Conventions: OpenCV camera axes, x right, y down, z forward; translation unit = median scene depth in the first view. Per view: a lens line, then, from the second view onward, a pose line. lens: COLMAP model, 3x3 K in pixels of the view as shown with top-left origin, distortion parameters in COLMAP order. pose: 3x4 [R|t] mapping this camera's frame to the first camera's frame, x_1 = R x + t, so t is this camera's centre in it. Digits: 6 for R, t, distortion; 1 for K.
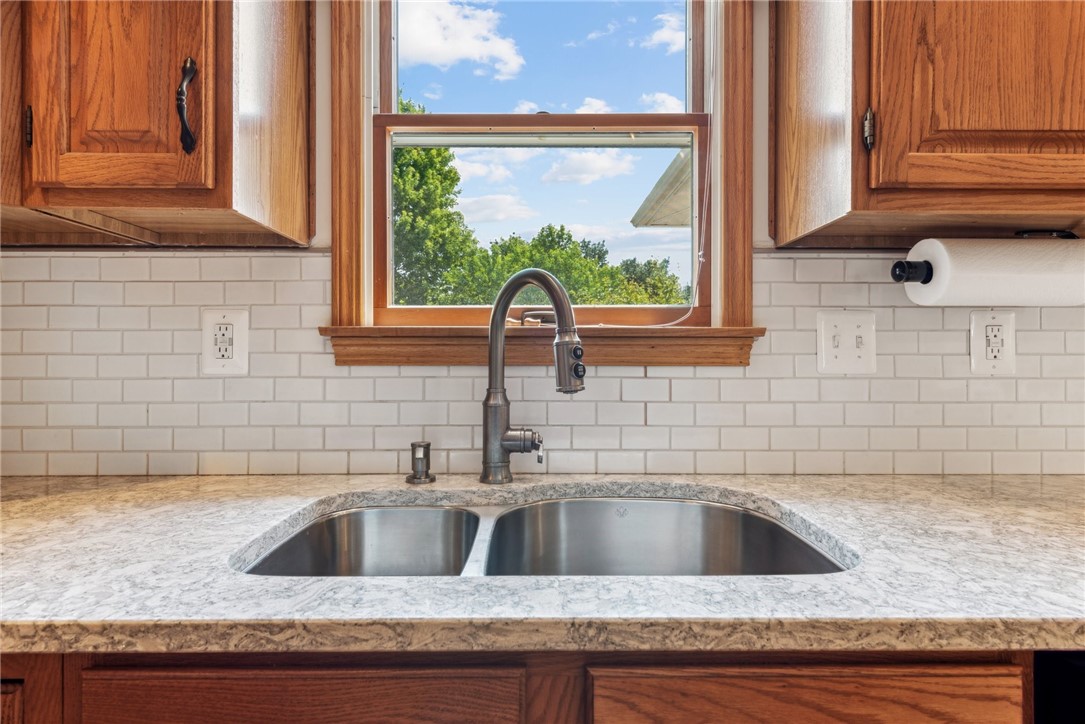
lens RADIAL K [[603.7, 0, 539.3], [0, 603.7, 359.4], [0, 0, 1]] dist [0.003985, 0.000247]
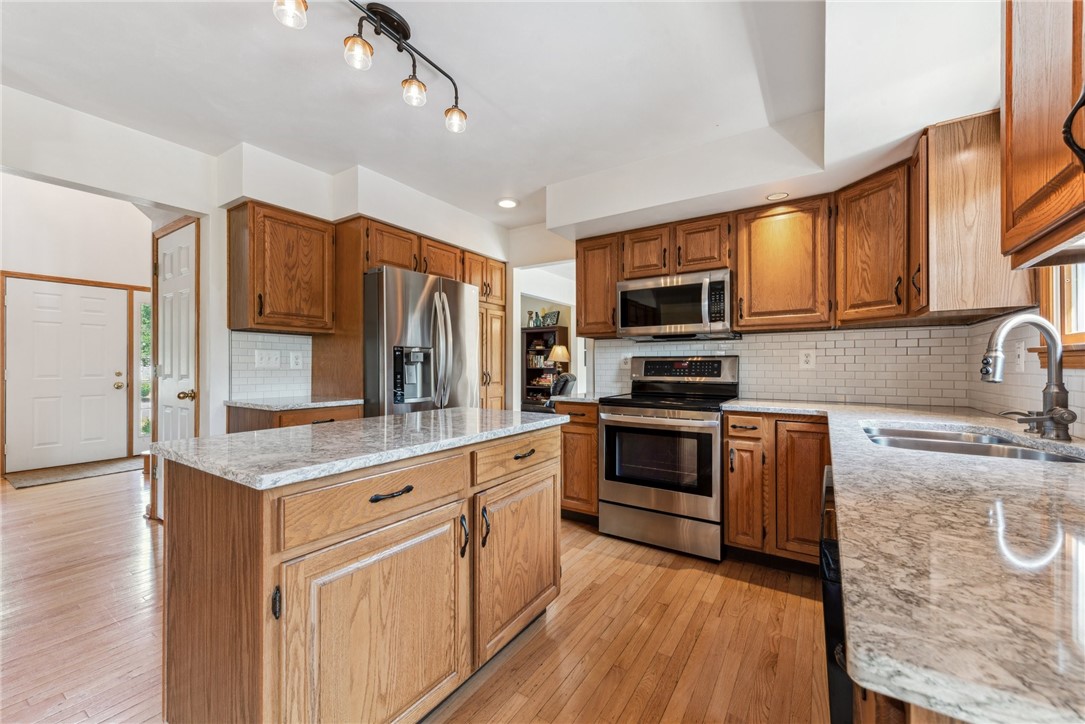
lens RADIAL K [[428.5, 0, 541.1], [0, 428.5, 364.6], [0, 0, 1]] dist [-0.001297, -0.000790]
pose [[-0.569063, -0.003962, -0.822284, 2.583799], [-0.000652, 0.999990, -0.004367, 0.012935], [0.822294, -0.001949, -0.569060, 1.198876]]
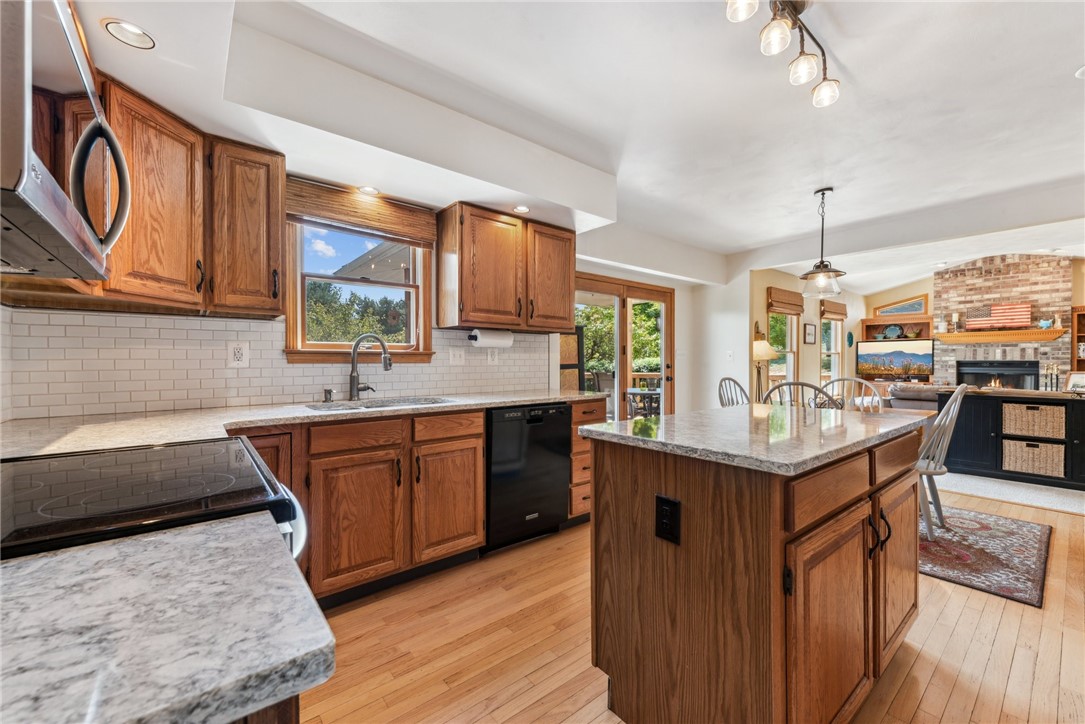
lens RADIAL K [[428.5, 0, 535.4], [0, 428.5, 367.1], [0, 0, 1]] dist [-0.001297, -0.000790]
pose [[0.795463, -0.010005, 0.605920, -0.663246], [0.000342, 0.999871, 0.016060, -0.005036], [-0.606002, -0.012567, 0.795364, -1.306627]]
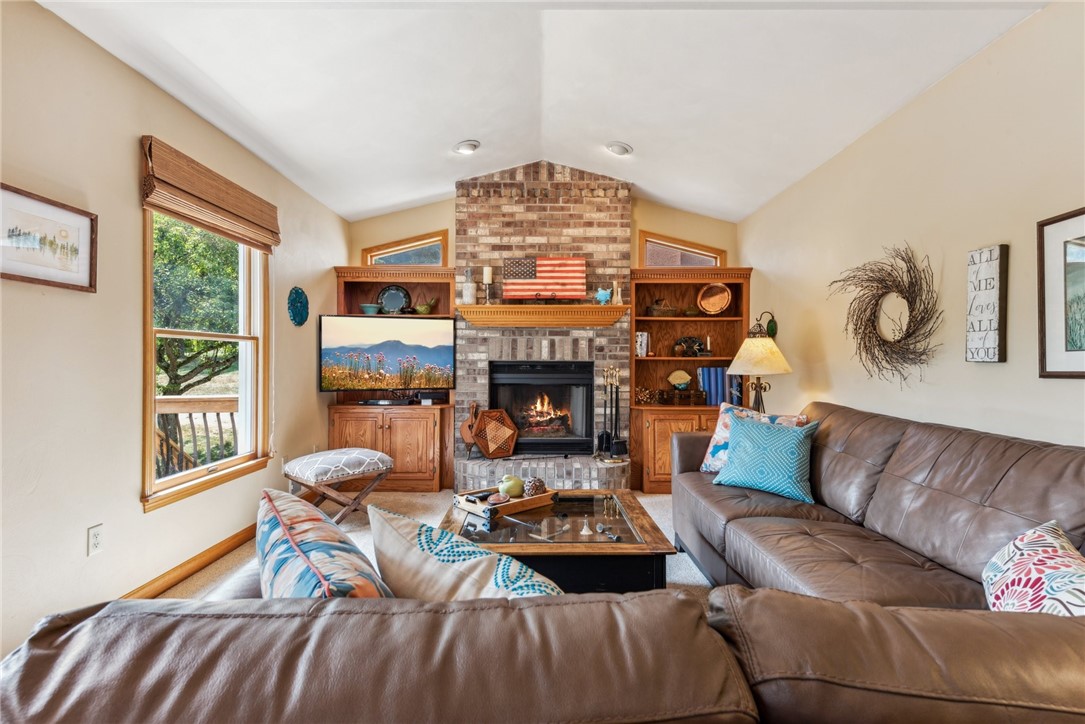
lens RADIAL K [[517.1, 0, 539.7], [0, 517.1, 364.4], [0, 0, 1]] dist [0.001071, -0.000432]
pose [[0.032089, -0.003117, 0.999480, 6.390779], [-0.008138, 0.999961, 0.003380, 0.026278], [-0.999452, -0.008243, 0.032062, -0.228498]]
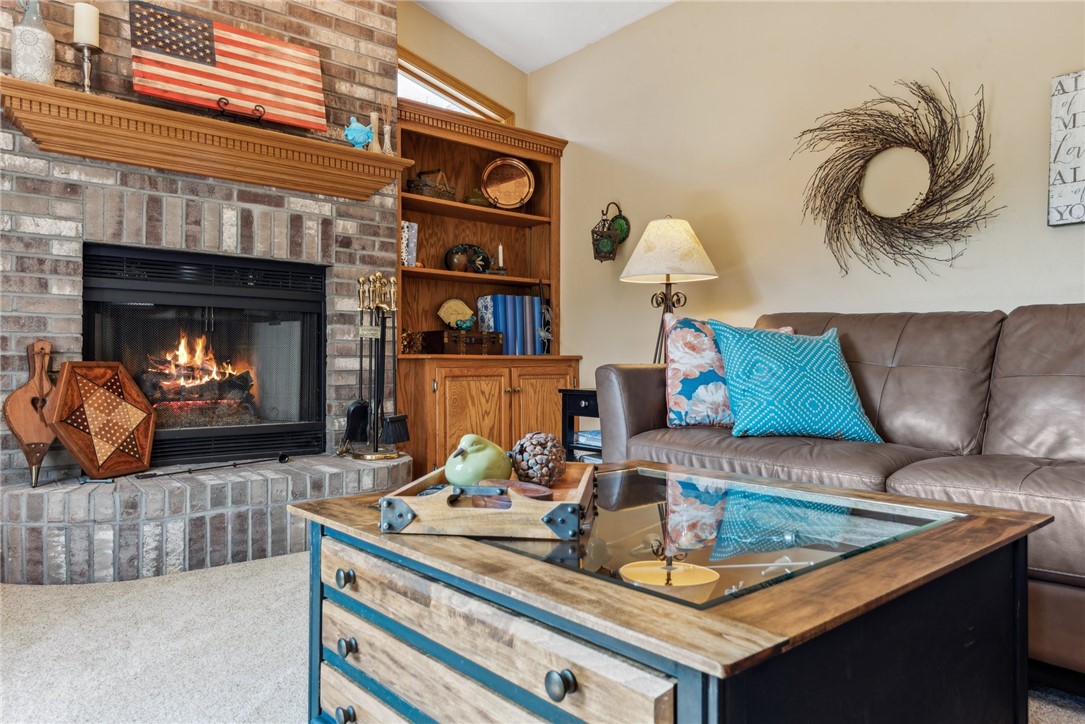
lens RADIAL K [[724.7, 0, 543.9], [0, 724.7, 366.1], [0, 0, 1]] dist [0.021667, -0.012106]
pose [[-0.626515, 0.001919, 0.779407, 8.213389], [-0.003170, 0.999982, -0.005009, 0.576852], [-0.779403, -0.005609, -0.626498, 0.949439]]
